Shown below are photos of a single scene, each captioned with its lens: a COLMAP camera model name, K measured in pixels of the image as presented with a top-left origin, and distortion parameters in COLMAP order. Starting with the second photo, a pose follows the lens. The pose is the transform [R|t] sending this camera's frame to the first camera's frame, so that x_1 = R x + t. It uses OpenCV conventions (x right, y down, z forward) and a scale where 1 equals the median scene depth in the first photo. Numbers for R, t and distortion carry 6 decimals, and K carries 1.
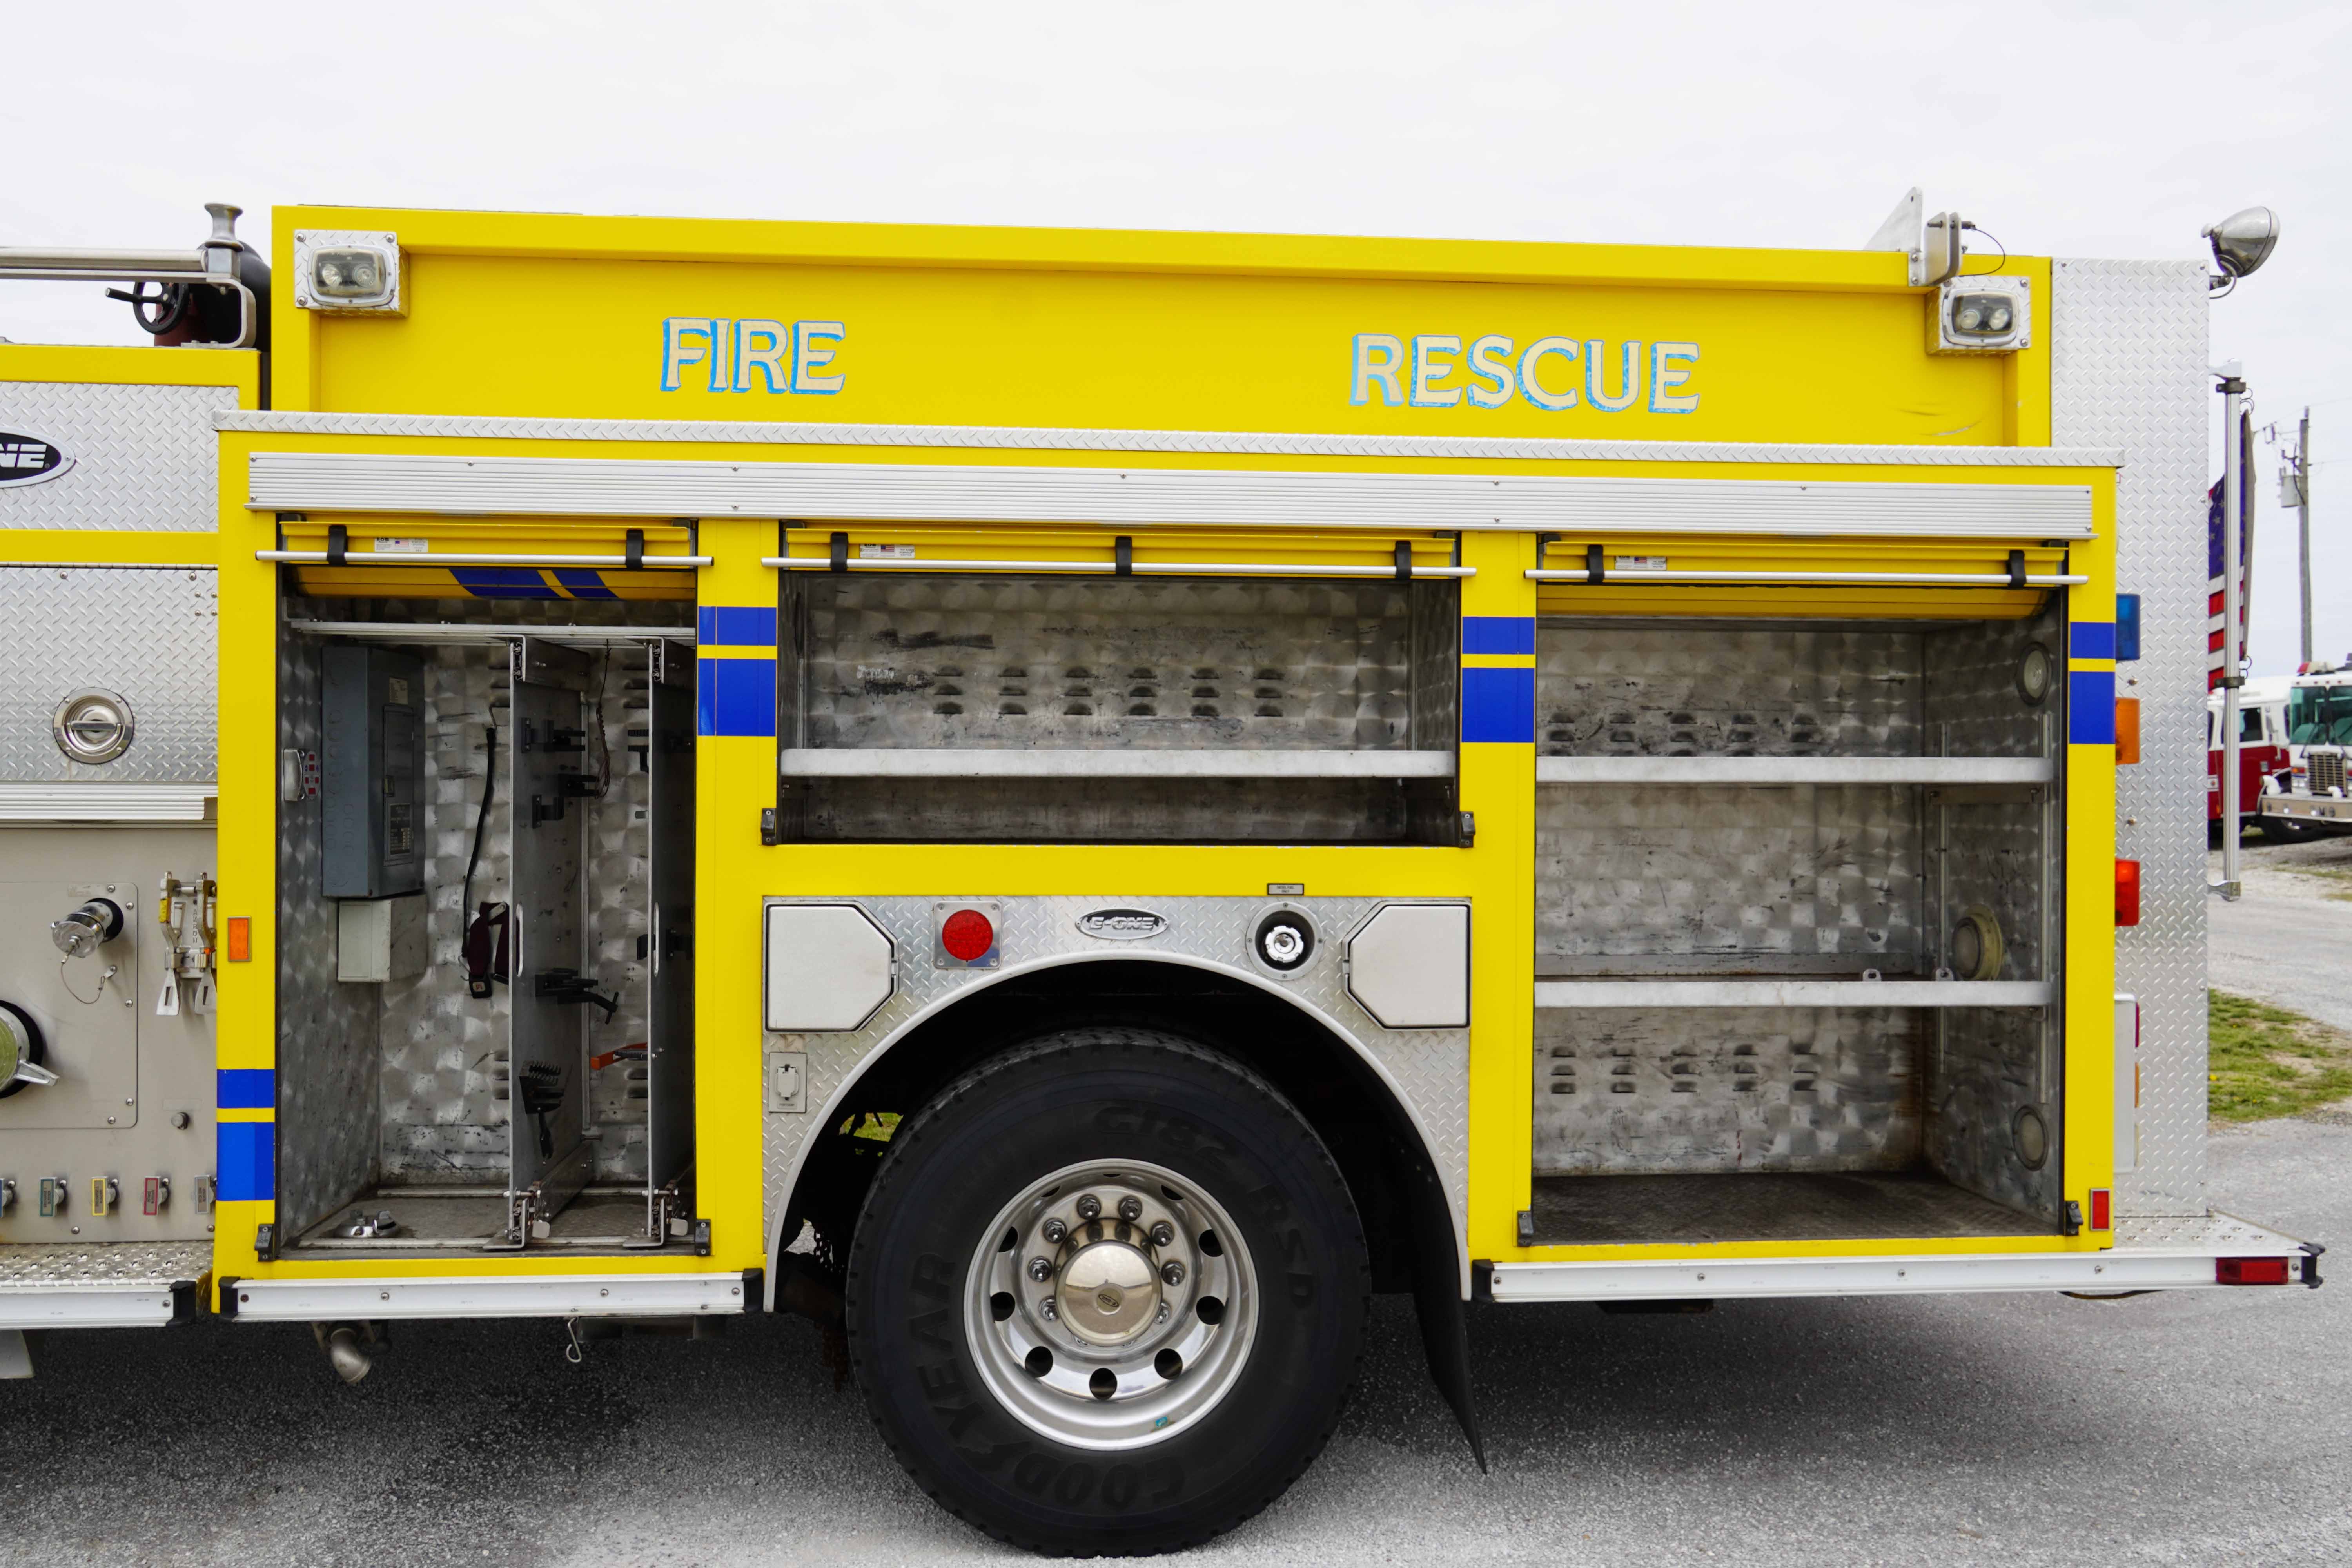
lens RADIAL K [[1886.7, 0, 1182.6], [0, 1886.7, 774.7], [0, 0, 1]] dist [-0.005279, 0.012196]
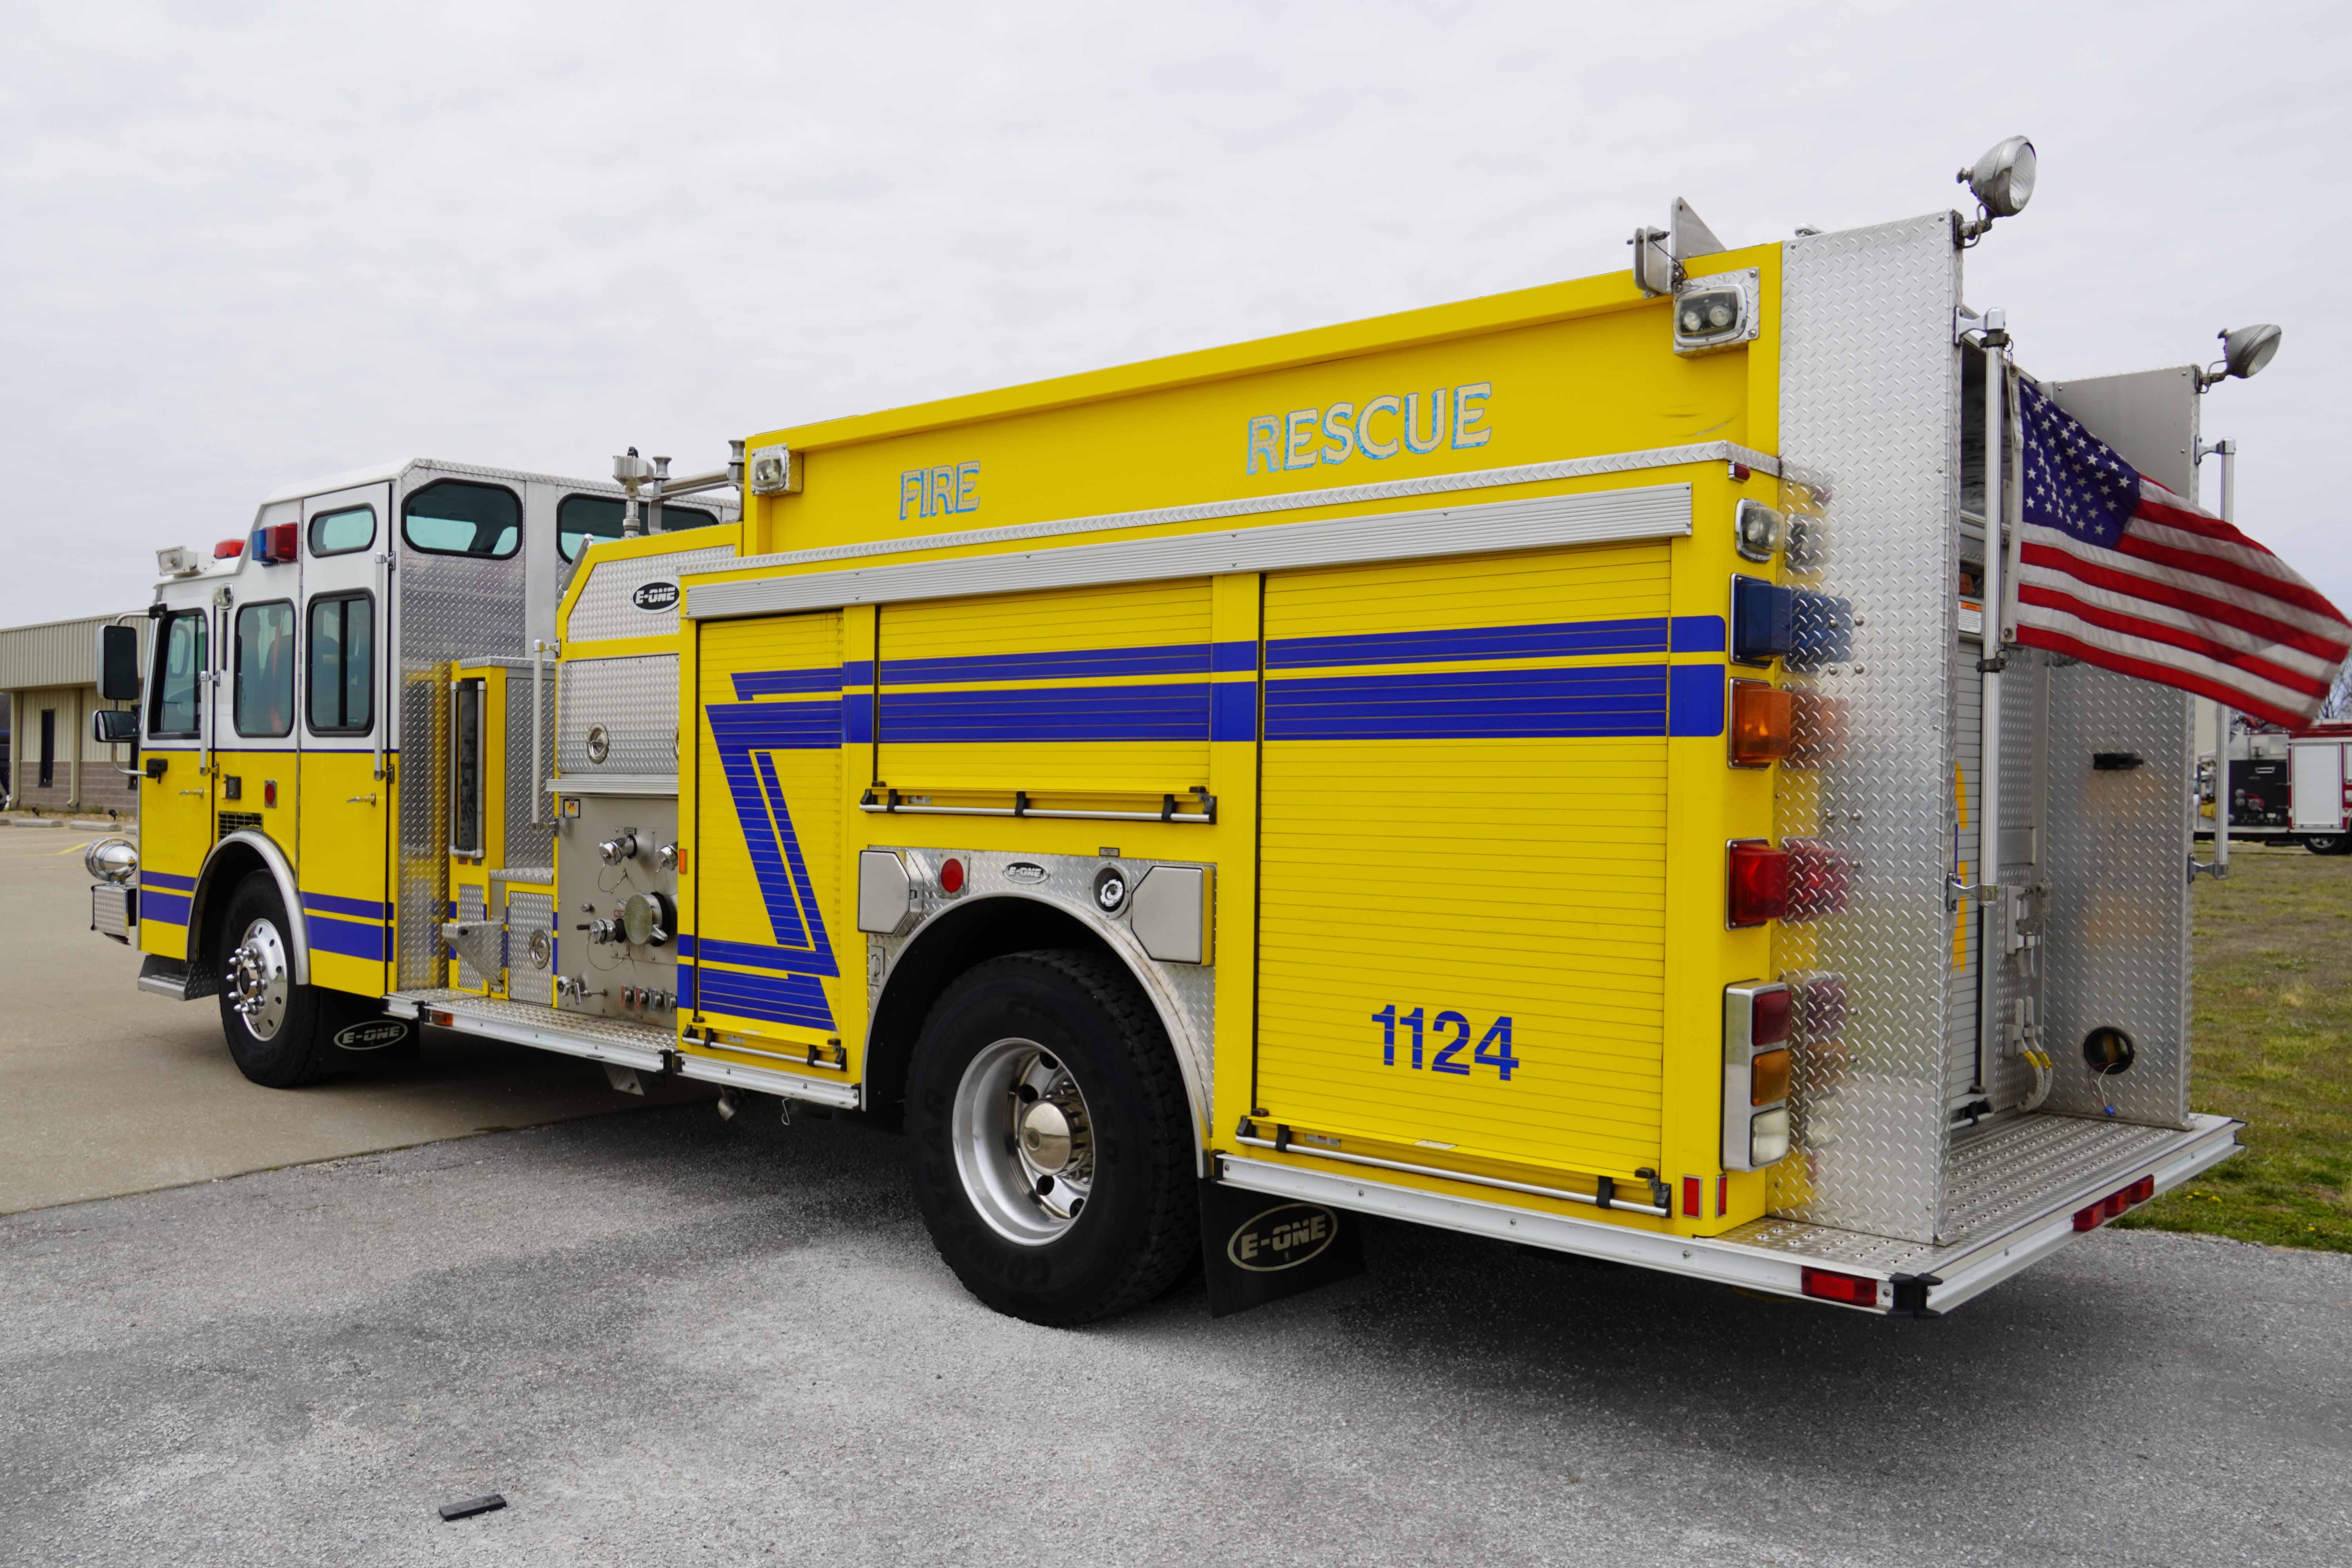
lens RADIAL K [[1884.6, 0, 1176.0], [0, 1884.6, 784.0], [0, 0, 1]] dist [-0.021634, 0.003413]
pose [[0.688845, 0.003933, -0.724898, 1.008093], [-0.006092, 0.999981, -0.000364, 0.011613], [0.724883, 0.004667, 0.688856, 0.103165]]
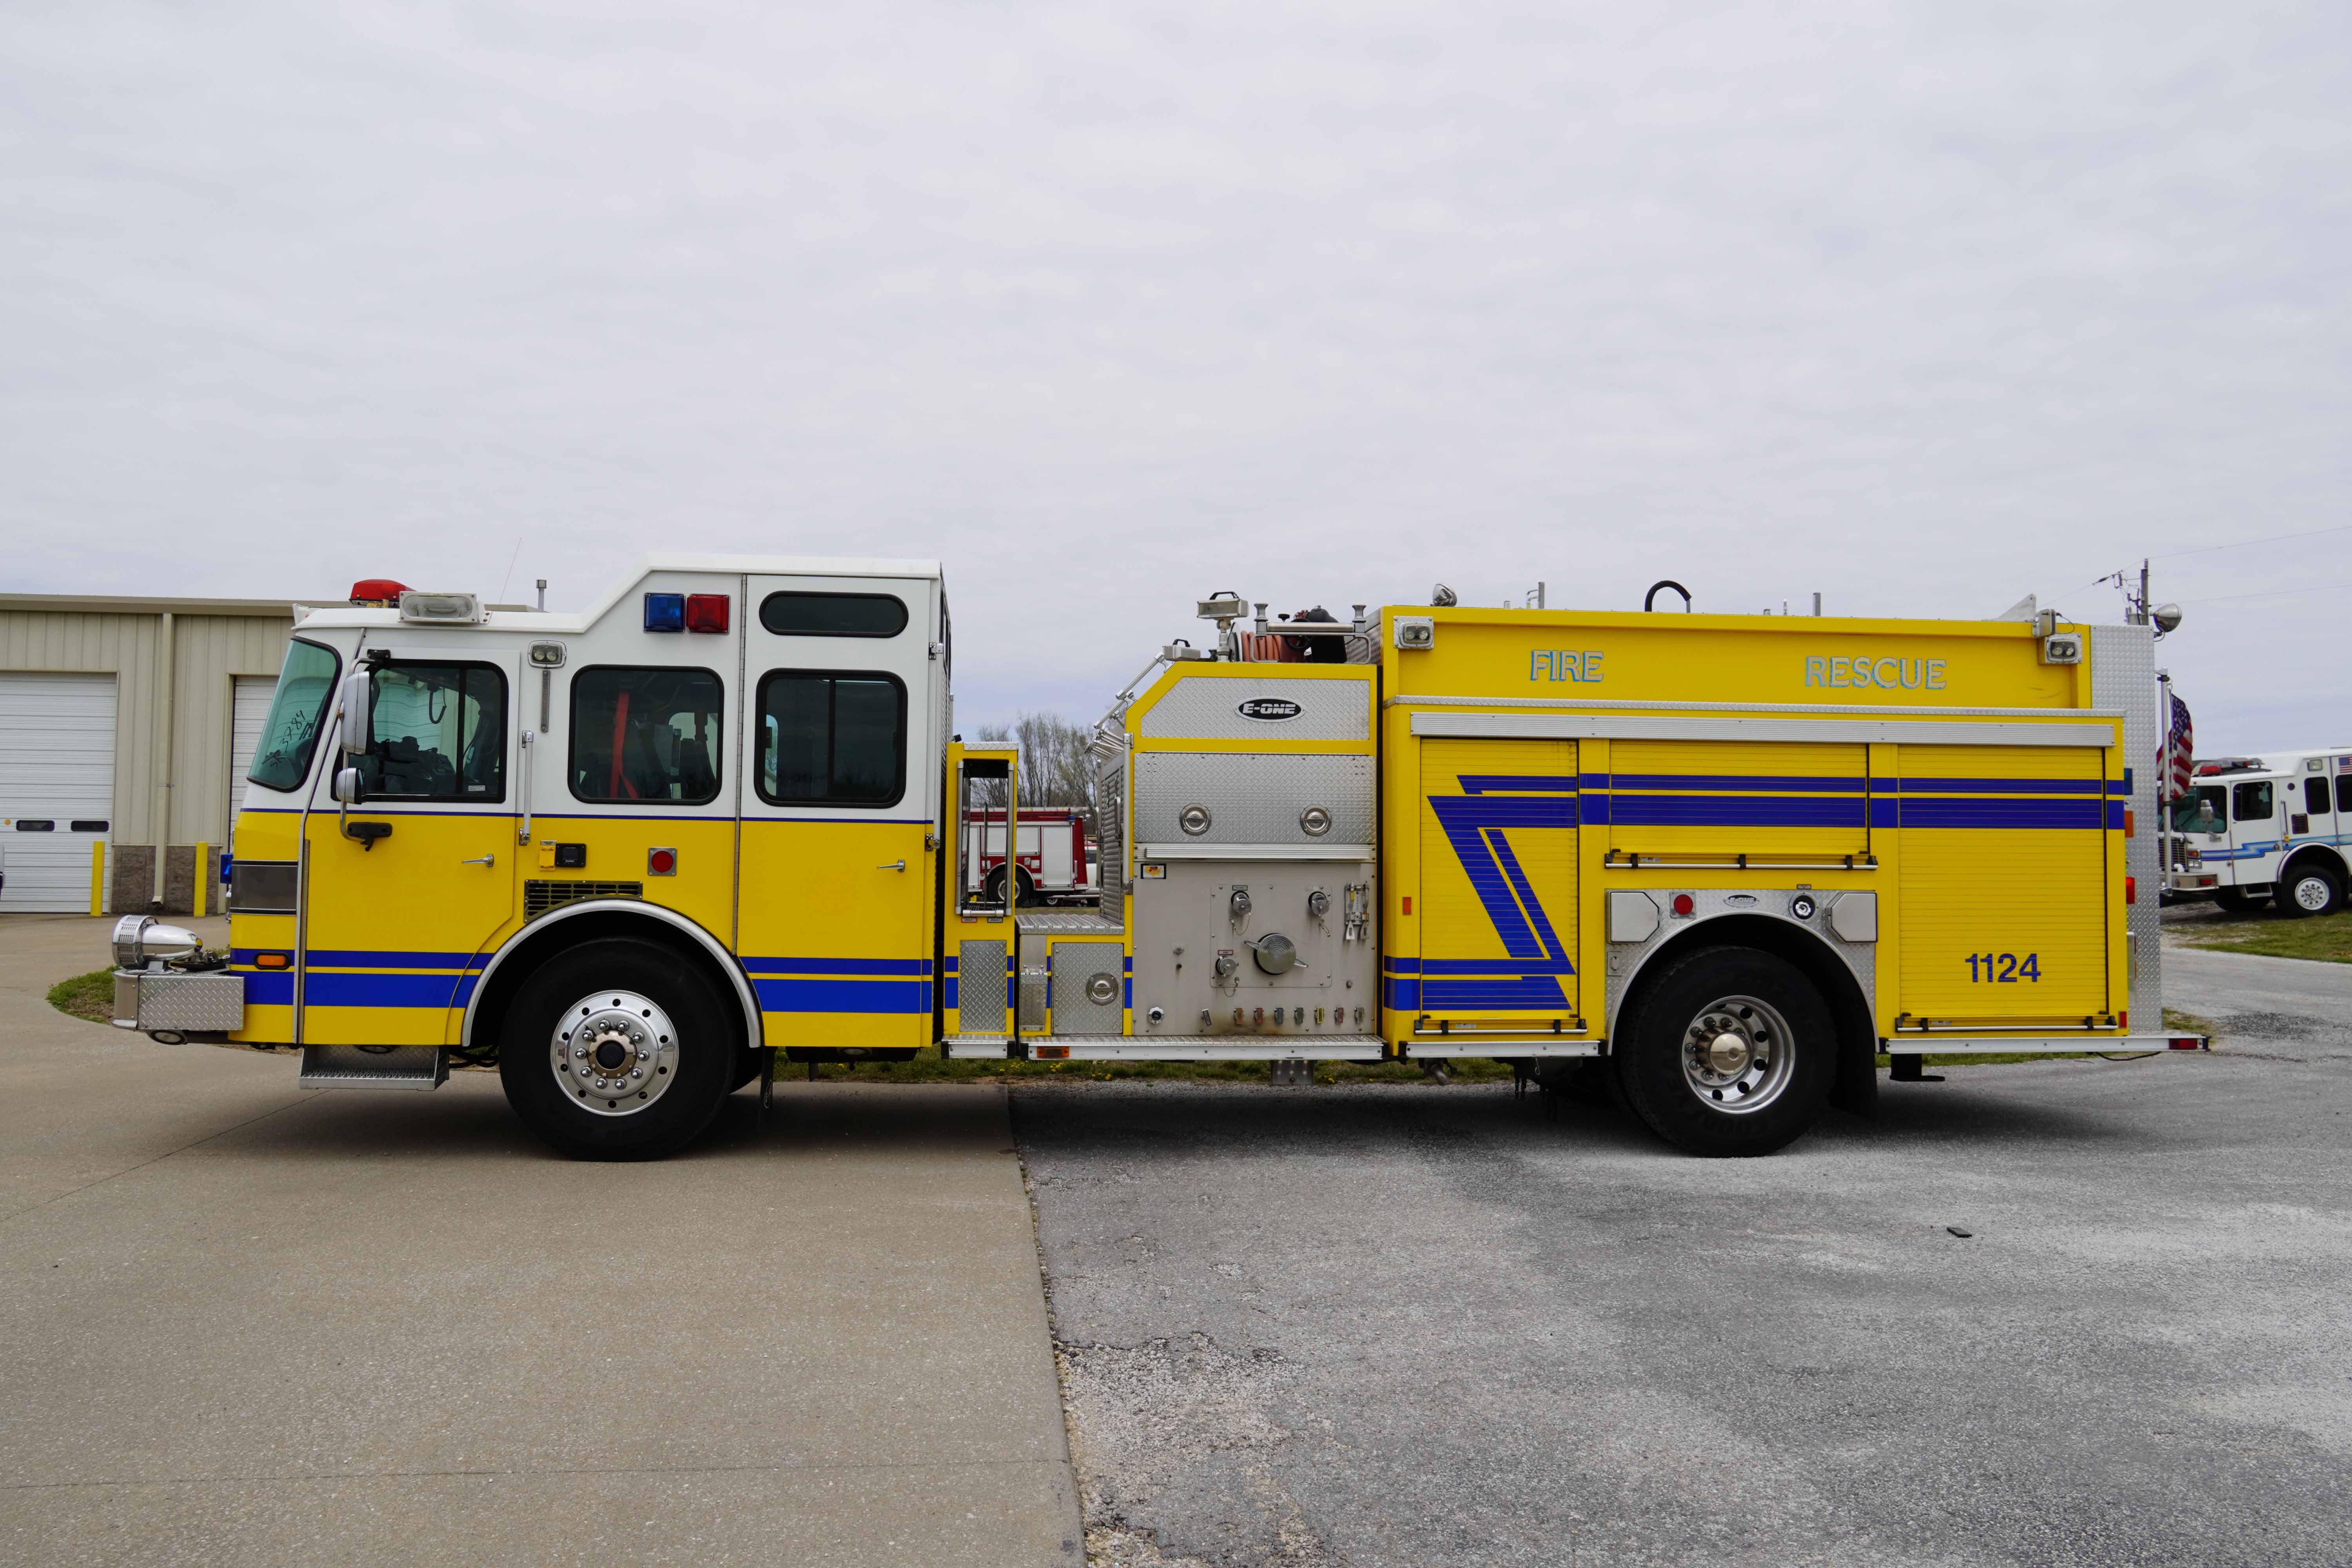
lens RADIAL K [[1749.4, 0, 1176.0], [0, 1749.4, 784.0], [0, 0, 1]] dist [-0.040441, 0.035313]
pose [[0.999563, 0.003454, 0.029363, -0.798791], [-0.002217, 0.999113, -0.042046, 0.022276], [-0.029482, 0.041962, 0.998684, -1.208442]]
